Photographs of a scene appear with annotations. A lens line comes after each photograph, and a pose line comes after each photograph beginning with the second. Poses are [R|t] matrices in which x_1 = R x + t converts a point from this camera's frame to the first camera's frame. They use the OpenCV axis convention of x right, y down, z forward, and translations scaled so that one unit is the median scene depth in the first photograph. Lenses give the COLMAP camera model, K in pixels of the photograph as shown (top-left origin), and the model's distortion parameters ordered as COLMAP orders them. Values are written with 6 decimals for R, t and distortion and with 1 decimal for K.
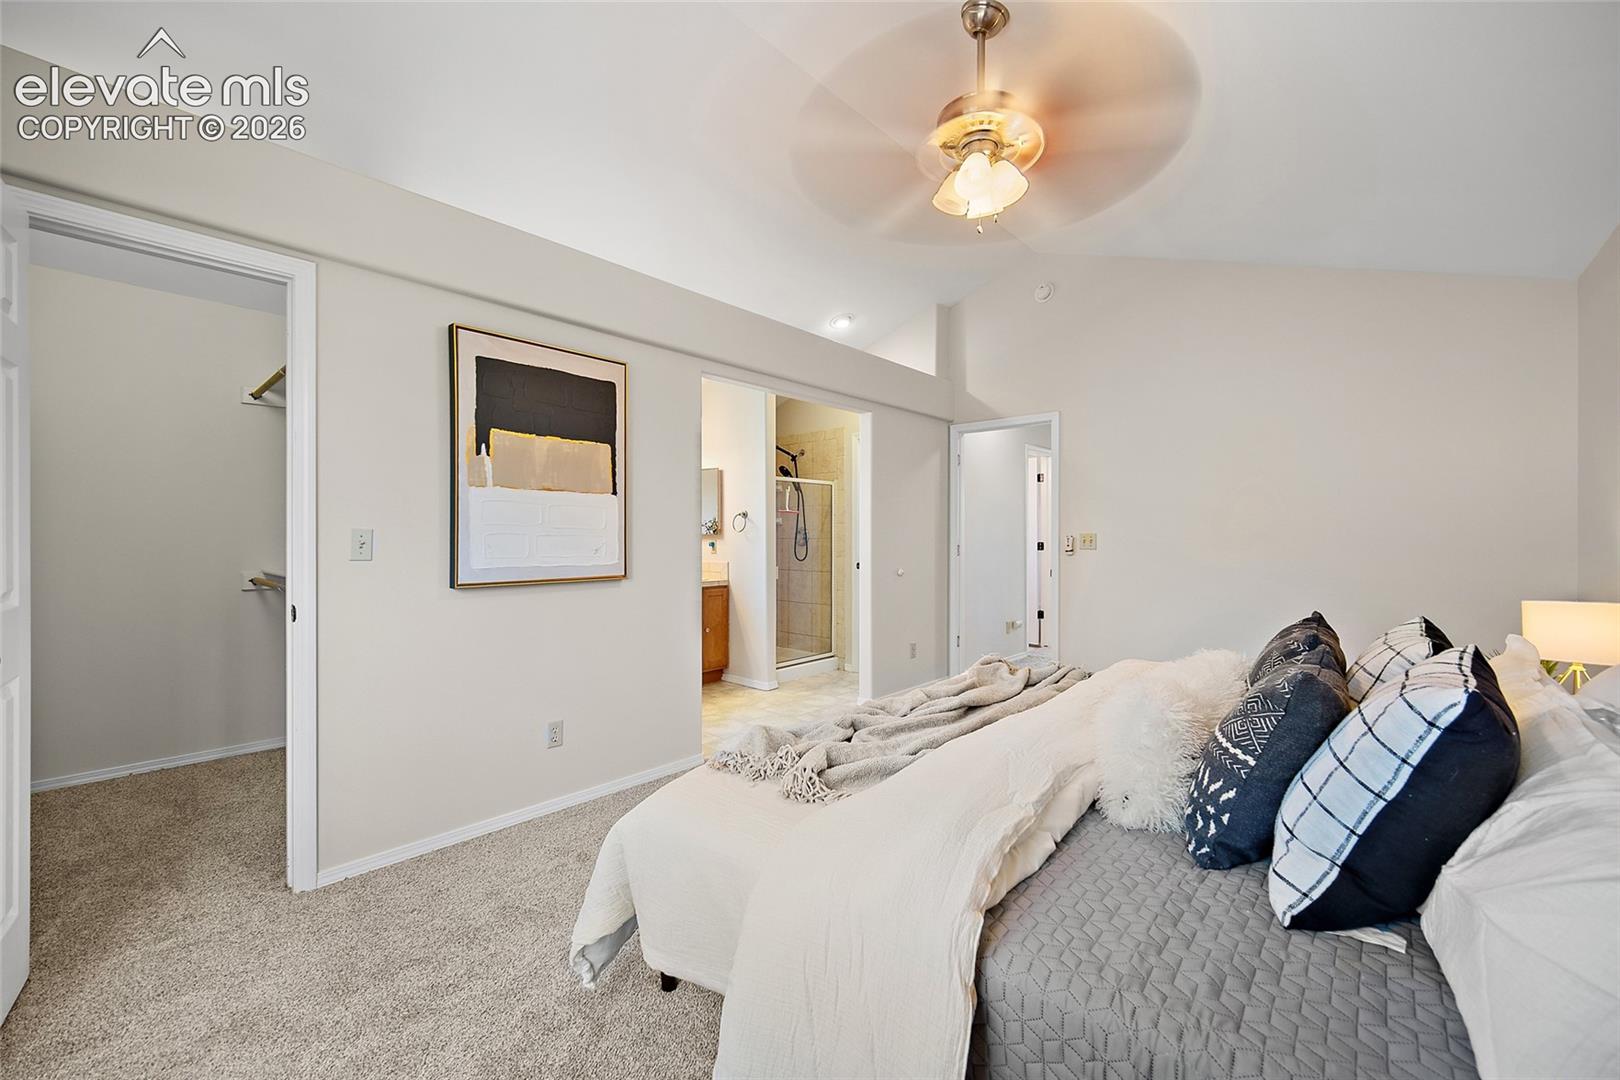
lens RADIAL K [[636.5, 0, 810.0], [0, 636.5, 537.5], [0, 0, 1]] dist [-0.003349, 0.000164]
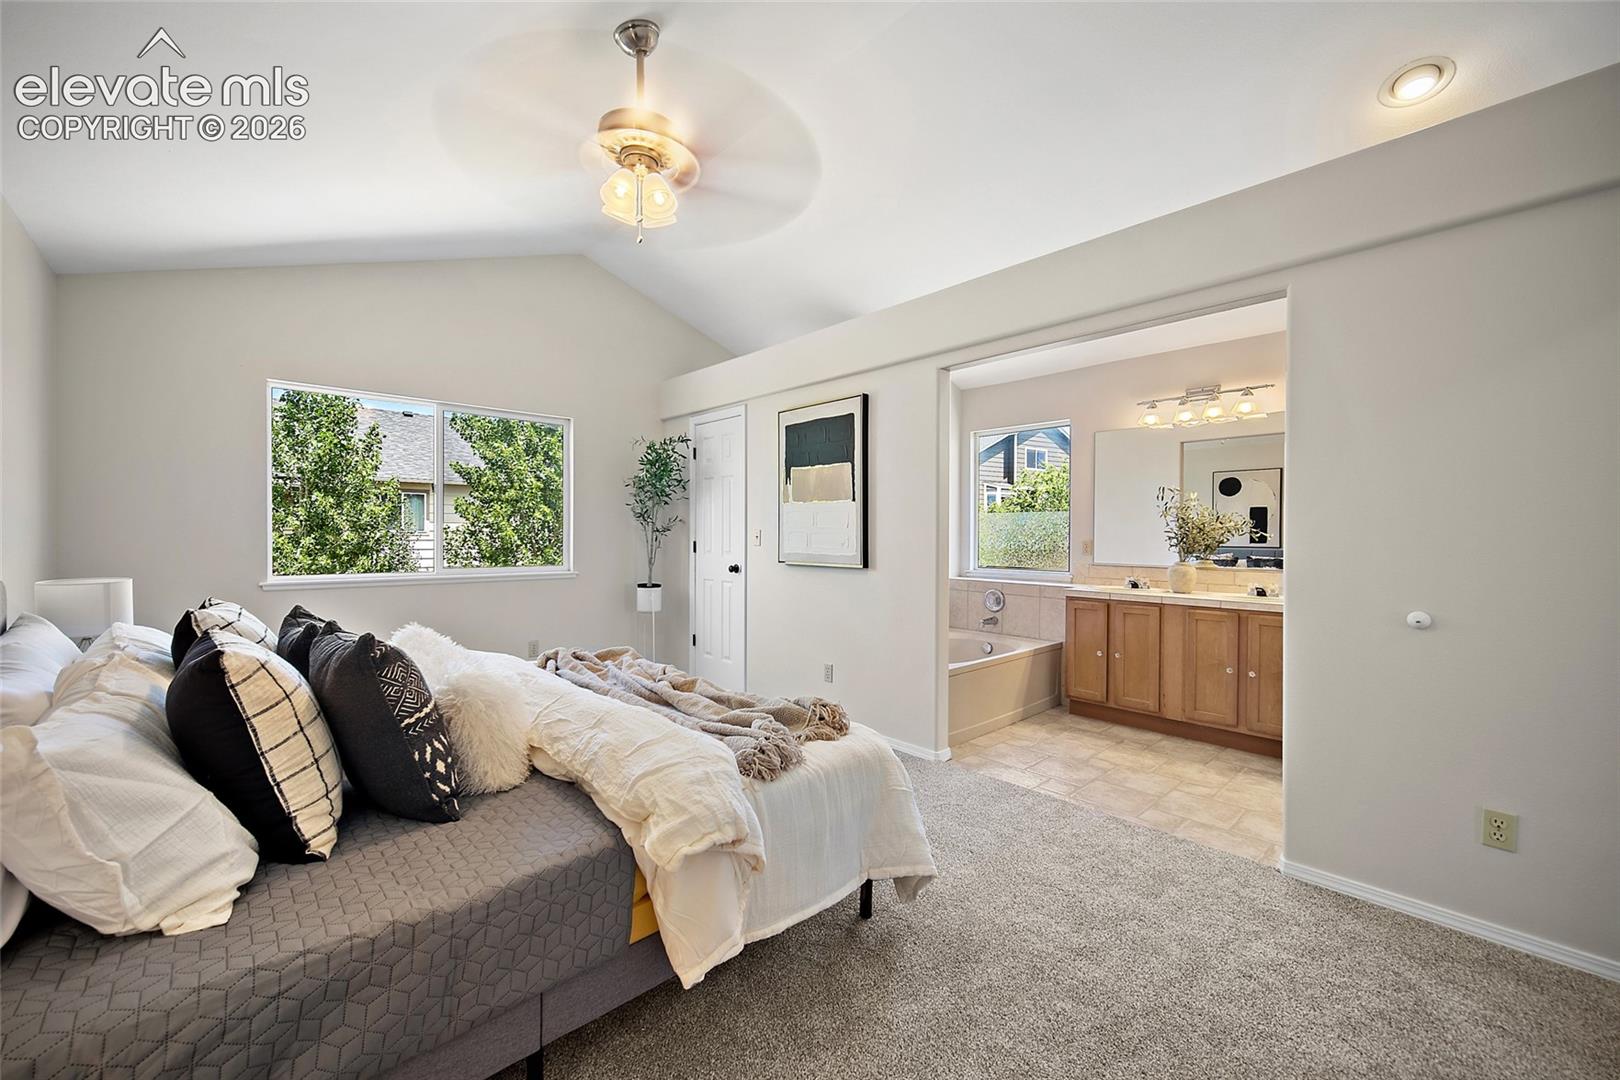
lens RADIAL K [[636.5, 0, 810.0], [0, 636.5, 537.5], [0, 0, 1]] dist [-0.003349, 0.000164]
pose [[-0.083434, 0.005761, -0.996497, 0.948891], [-0.006460, 0.999959, 0.006322, -0.000381], [0.996492, 0.006964, -0.083393, 0.992066]]
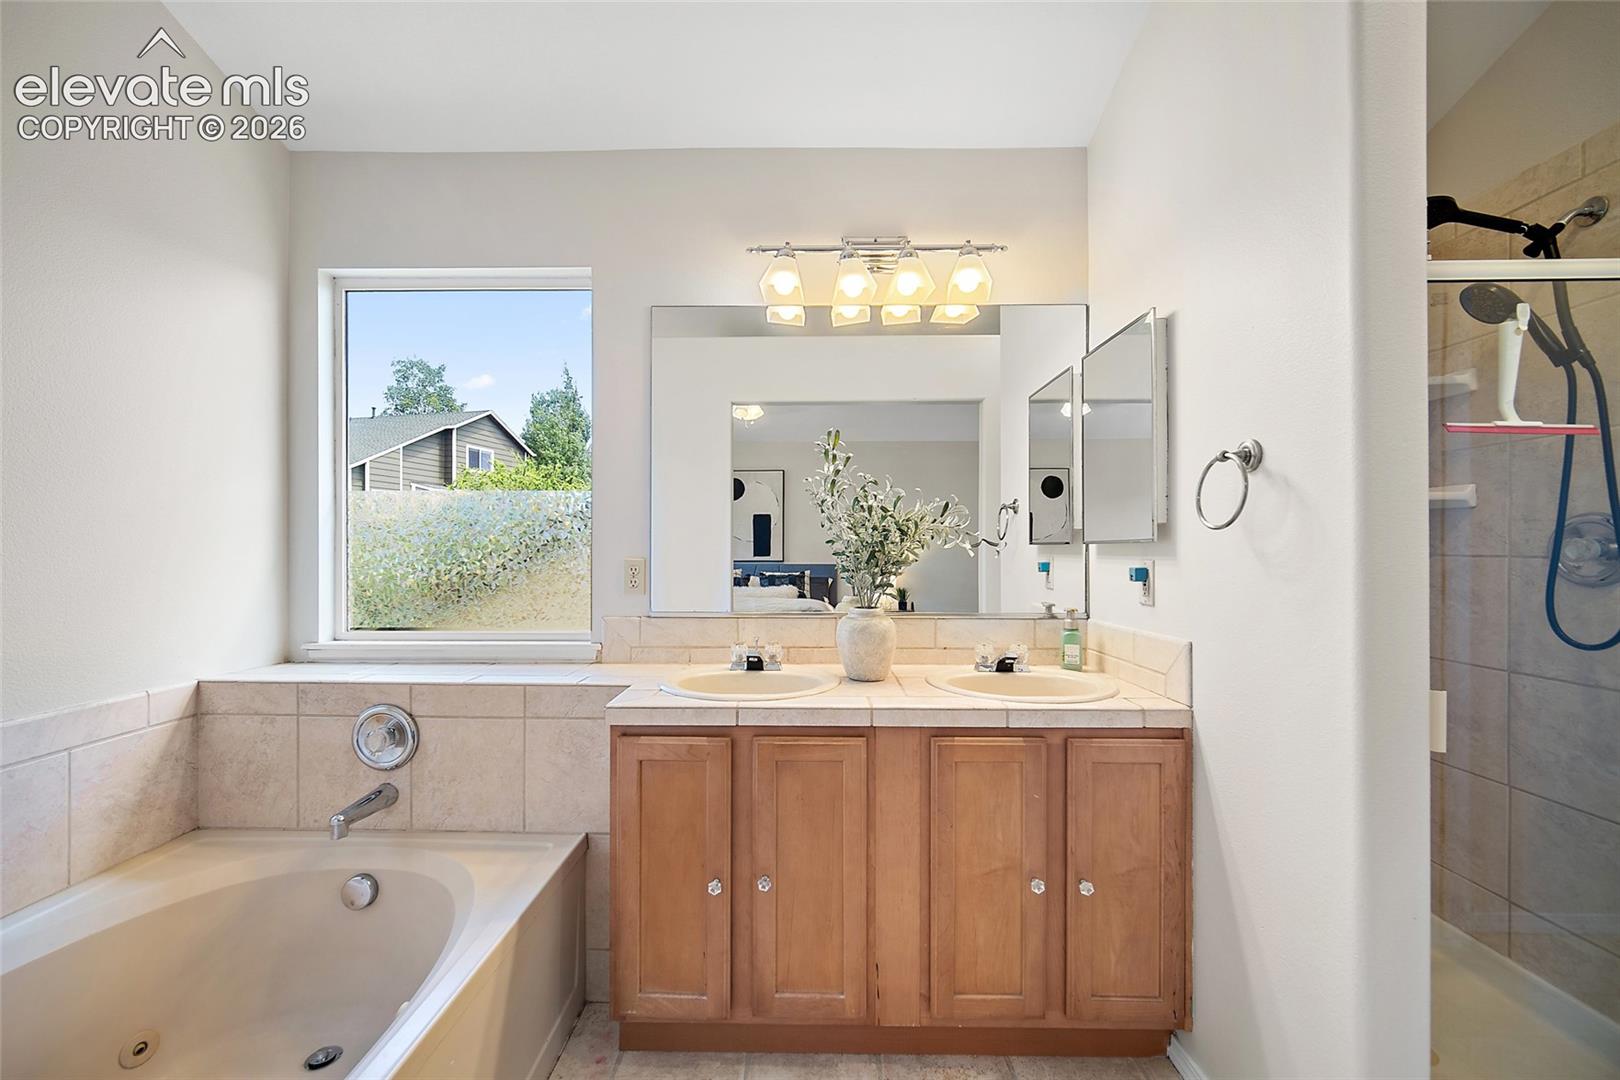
lens RADIAL K [[636.5, 0, 810.0], [0, 636.5, 537.5], [0, 0, 1]] dist [-0.003349, 0.000164]
pose [[0.674029, -0.009158, -0.738648, -0.065074], [-0.005606, 0.999831, -0.017513, -0.000662], [0.738683, 0.015945, 0.673864, 1.228008]]
